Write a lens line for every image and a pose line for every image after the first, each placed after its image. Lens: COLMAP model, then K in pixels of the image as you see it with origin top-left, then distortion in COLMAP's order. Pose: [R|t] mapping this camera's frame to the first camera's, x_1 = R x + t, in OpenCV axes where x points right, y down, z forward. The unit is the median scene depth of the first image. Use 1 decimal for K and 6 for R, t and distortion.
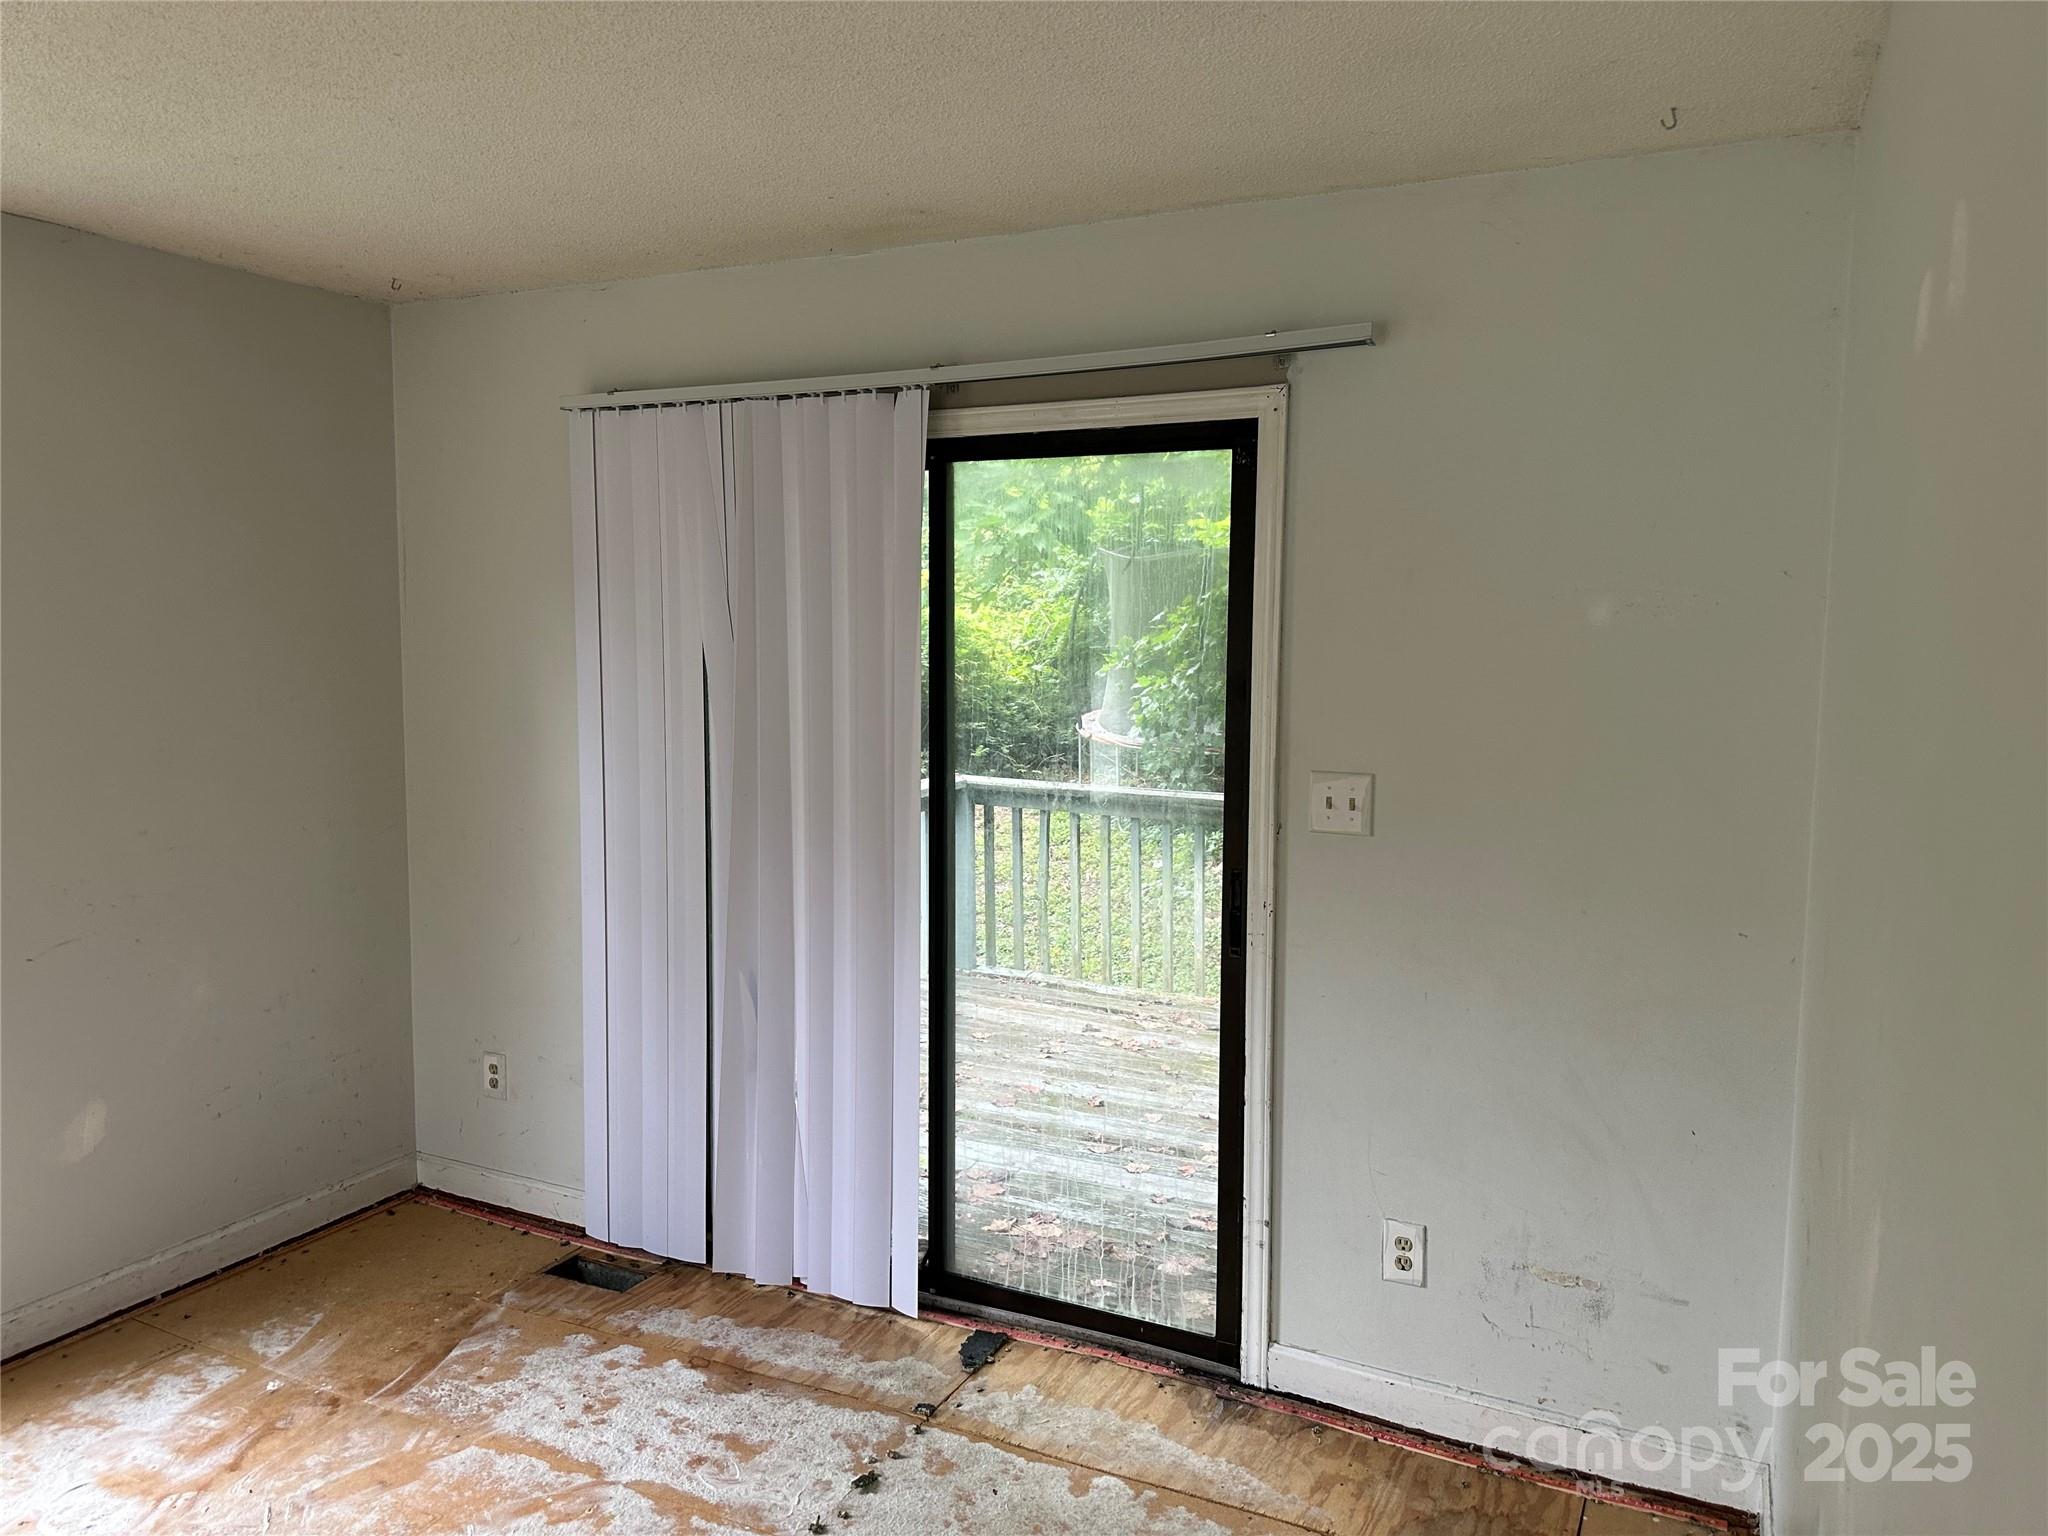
lens RADIAL K [[1405.4, 0, 1035.4], [0, 1405.4, 781.0], [0, 0, 1]] dist [0.047168, -0.078425]
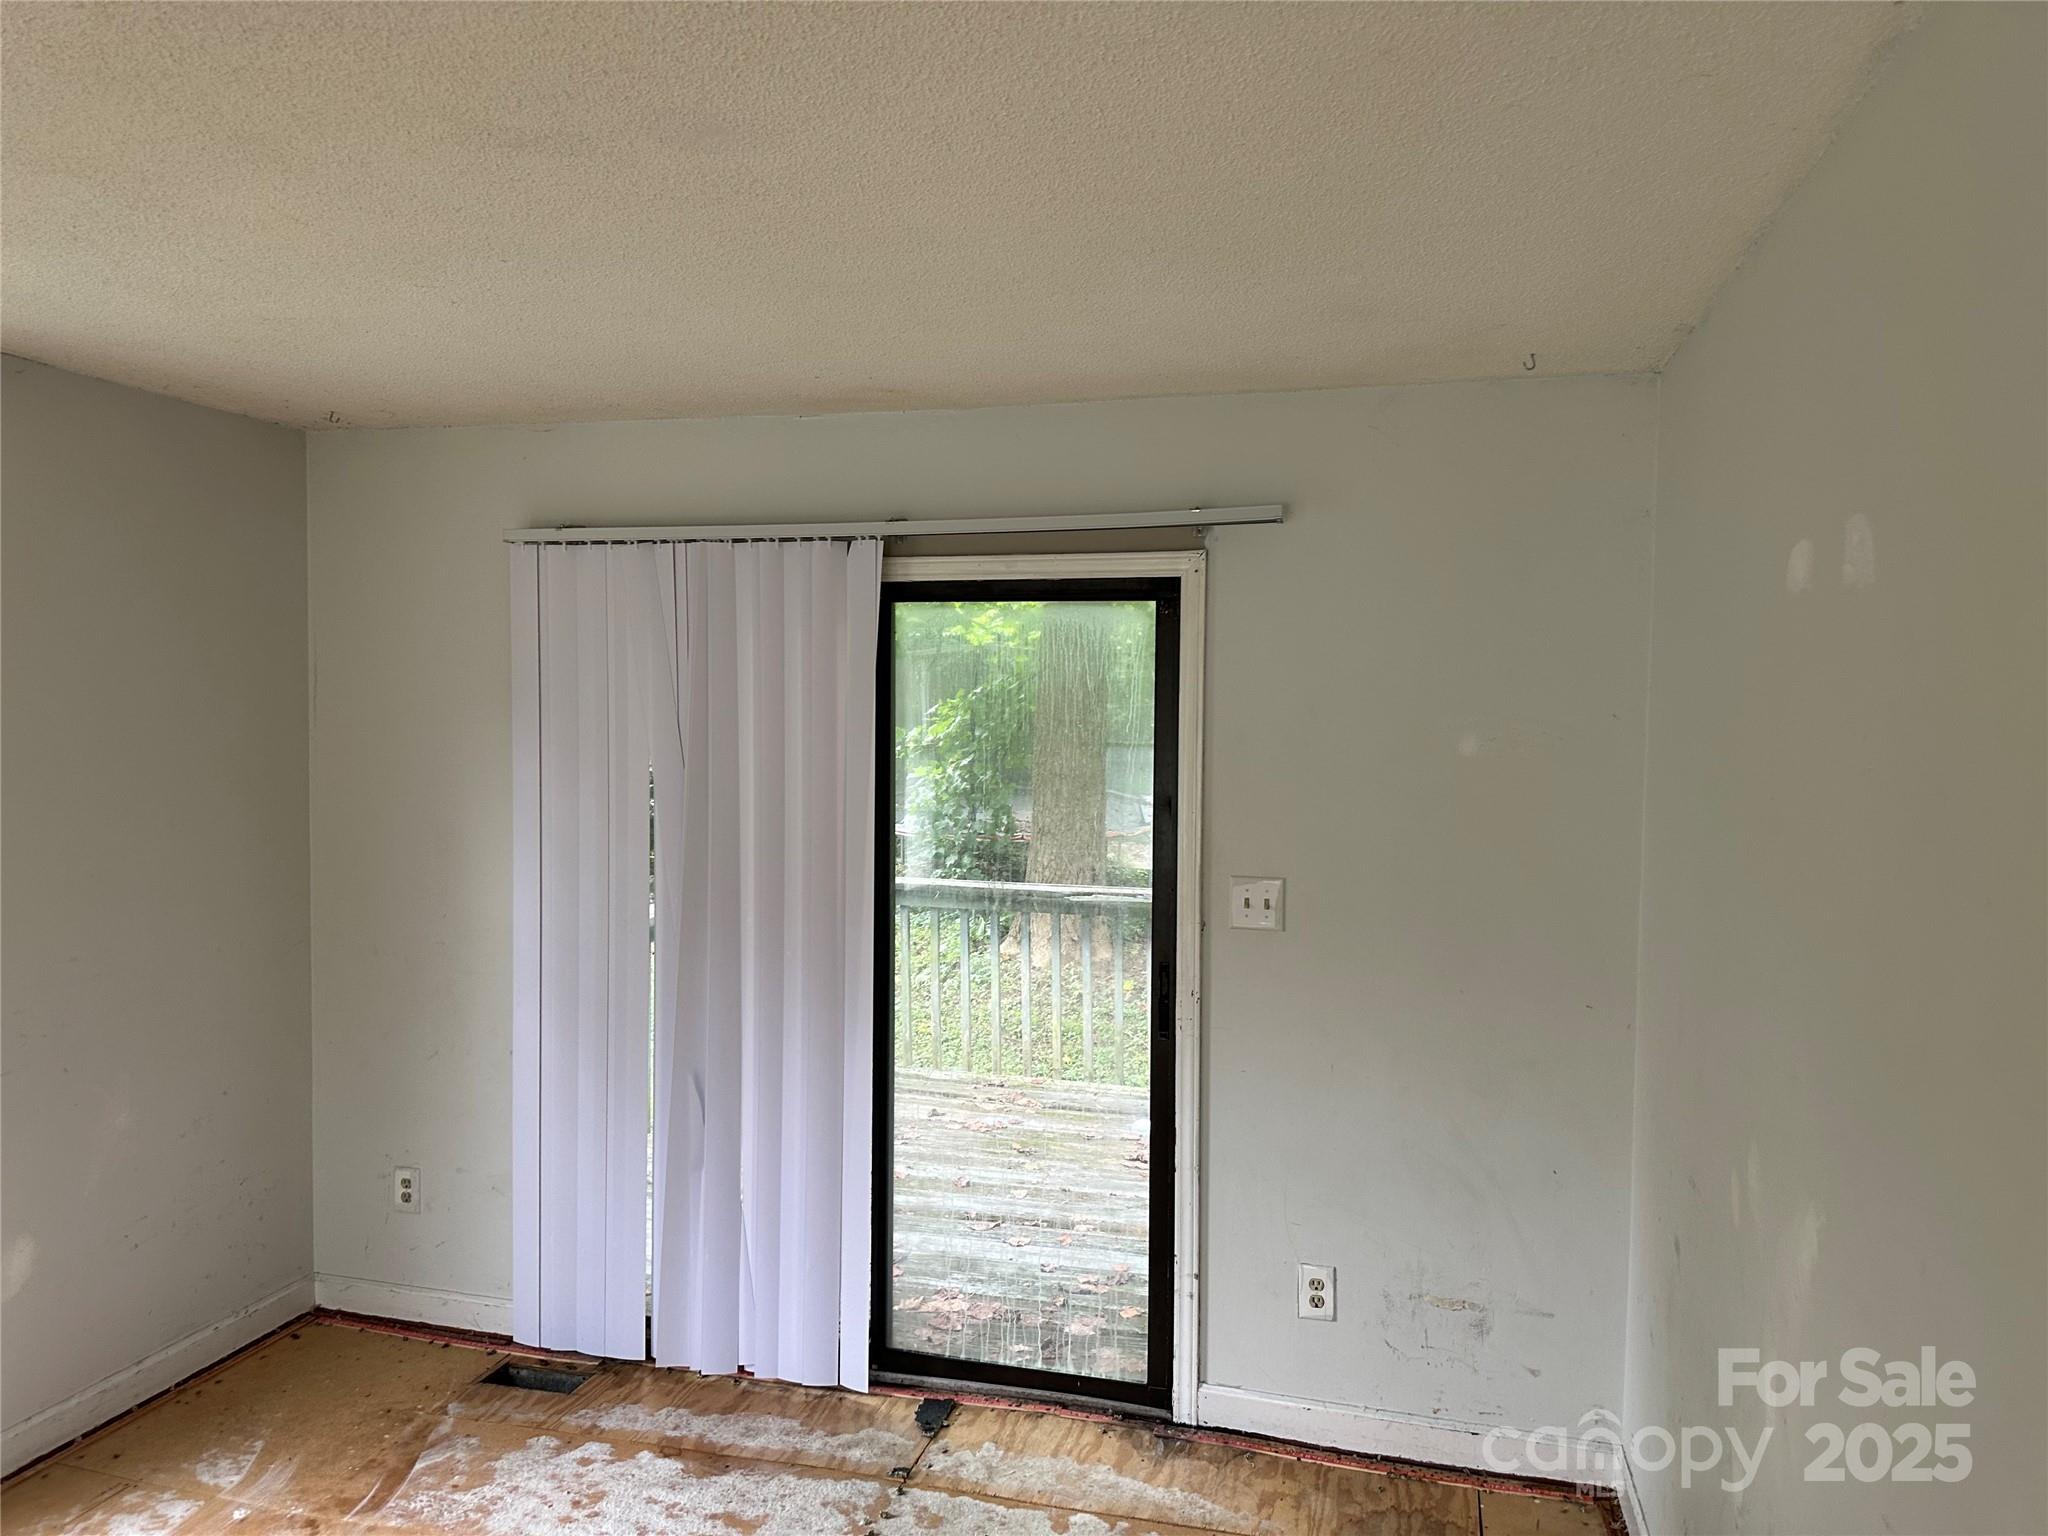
lens RADIAL K [[1411.0, 0, 1019.9], [0, 1411.0, 789.9], [0, 0, 1]] dist [0.039176, -0.055784]
pose [[0.981964, -0.007328, 0.188928, -0.169330], [0.016778, 0.998684, -0.048471, -0.022470], [-0.188324, 0.050766, 0.980794, -0.101140]]
